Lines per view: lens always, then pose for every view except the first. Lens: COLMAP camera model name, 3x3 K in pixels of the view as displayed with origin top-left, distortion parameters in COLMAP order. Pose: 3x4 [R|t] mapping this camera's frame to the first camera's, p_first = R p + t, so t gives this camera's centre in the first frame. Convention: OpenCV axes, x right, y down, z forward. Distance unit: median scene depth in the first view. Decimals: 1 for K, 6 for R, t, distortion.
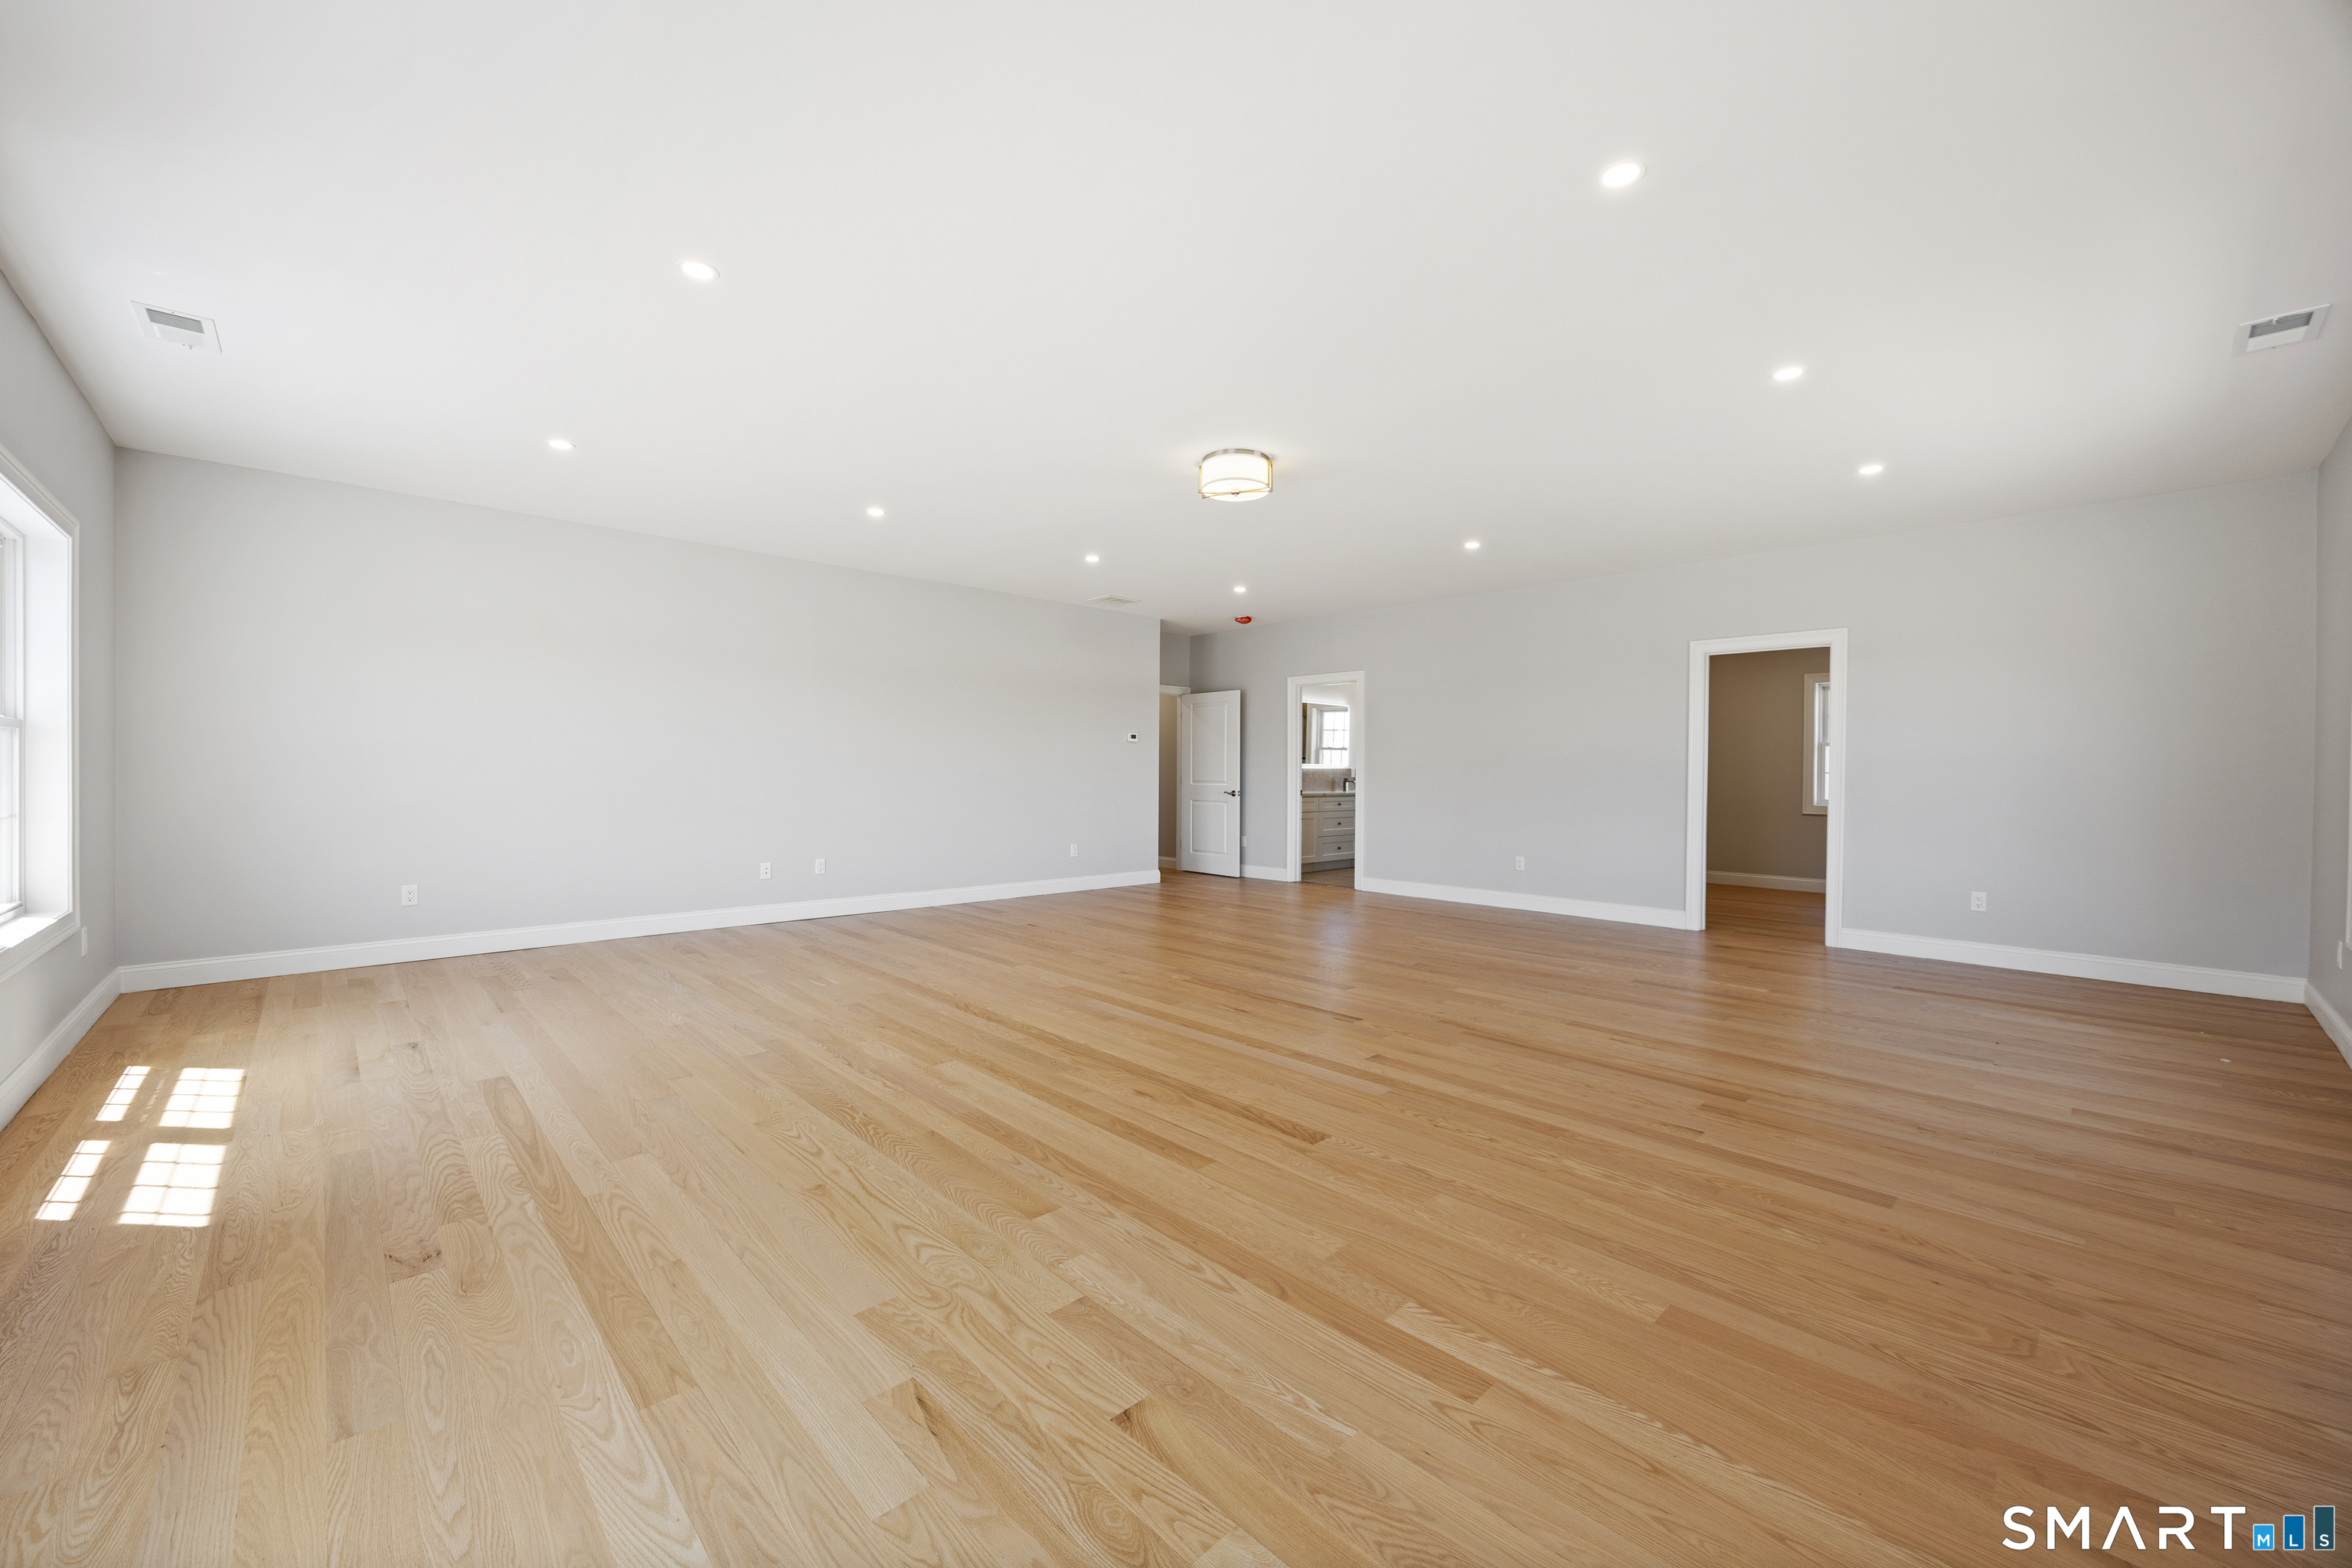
lens RADIAL K [[916.1, 0, 1174.4], [0, 916.1, 773.5], [0, 0, 1]] dist [0.002877, 0.000009]
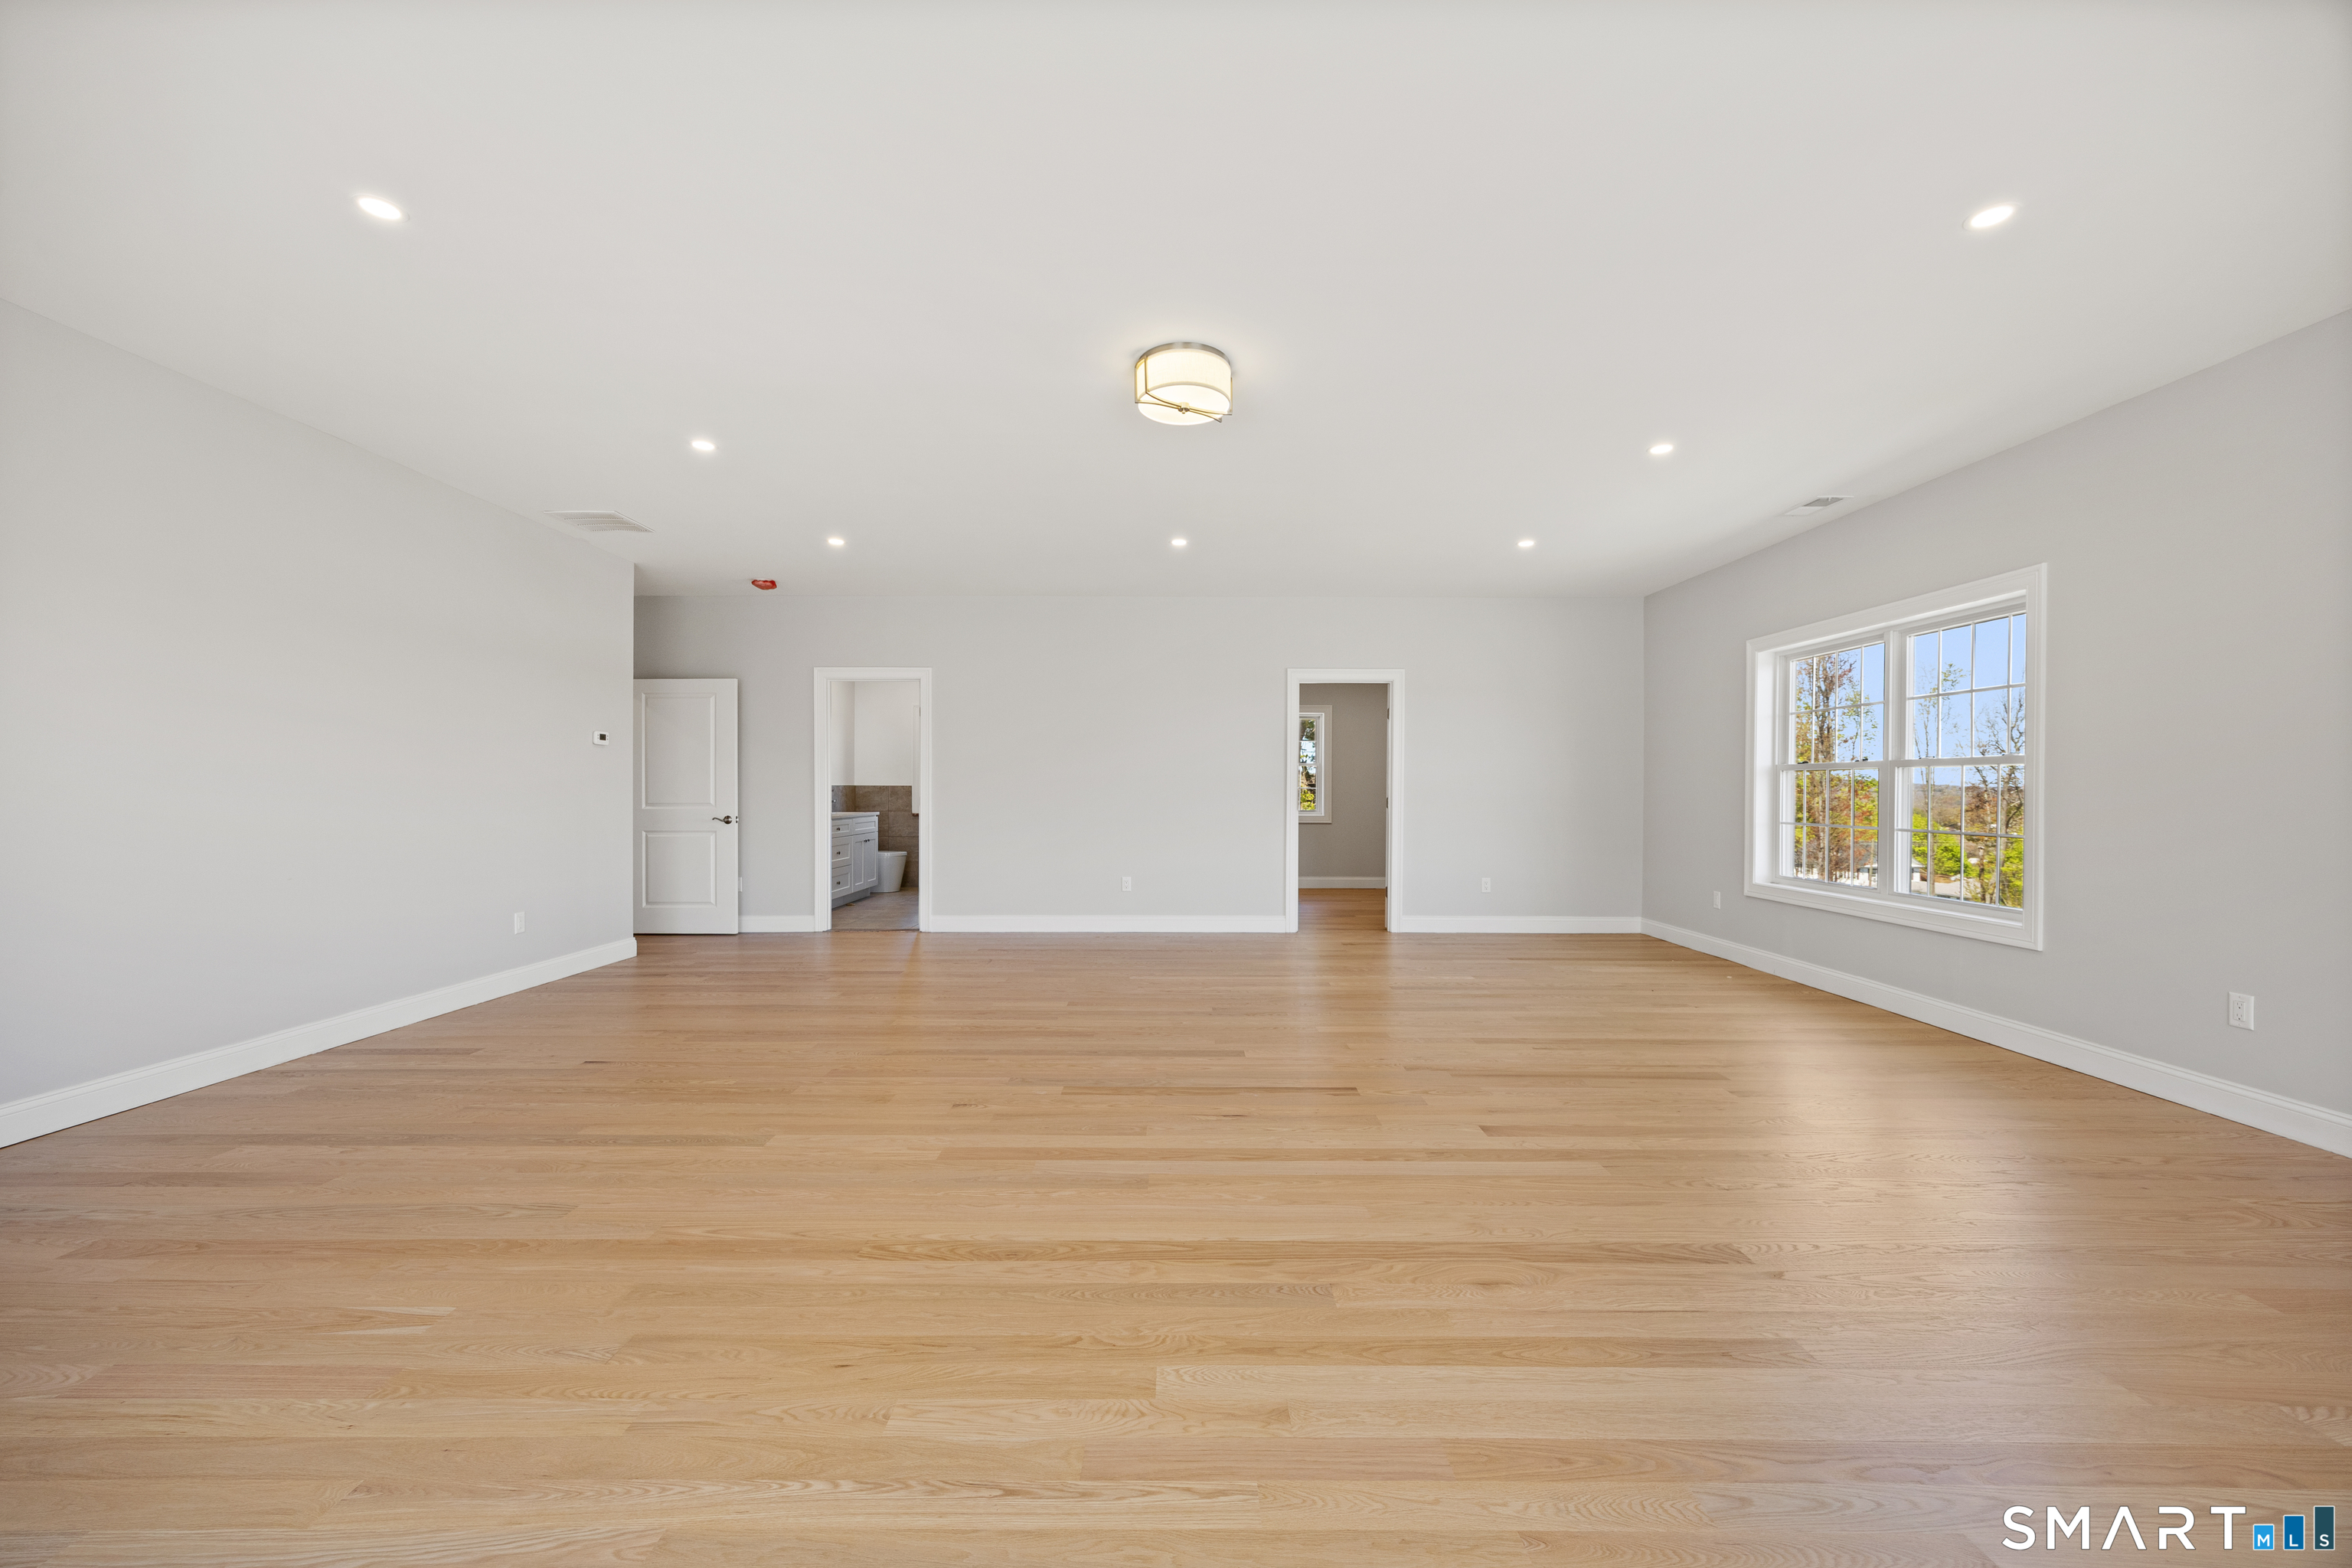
lens RADIAL K [[916.1, 0, 1177.0], [0, 916.1, 791.1], [0, 0, 1]] dist [0.002877, 0.000009]
pose [[0.686515, -0.007260, 0.727079, -0.548735], [0.005919, 0.999973, 0.004396, -0.006129], [-0.727092, 0.001286, 0.686539, 0.589904]]
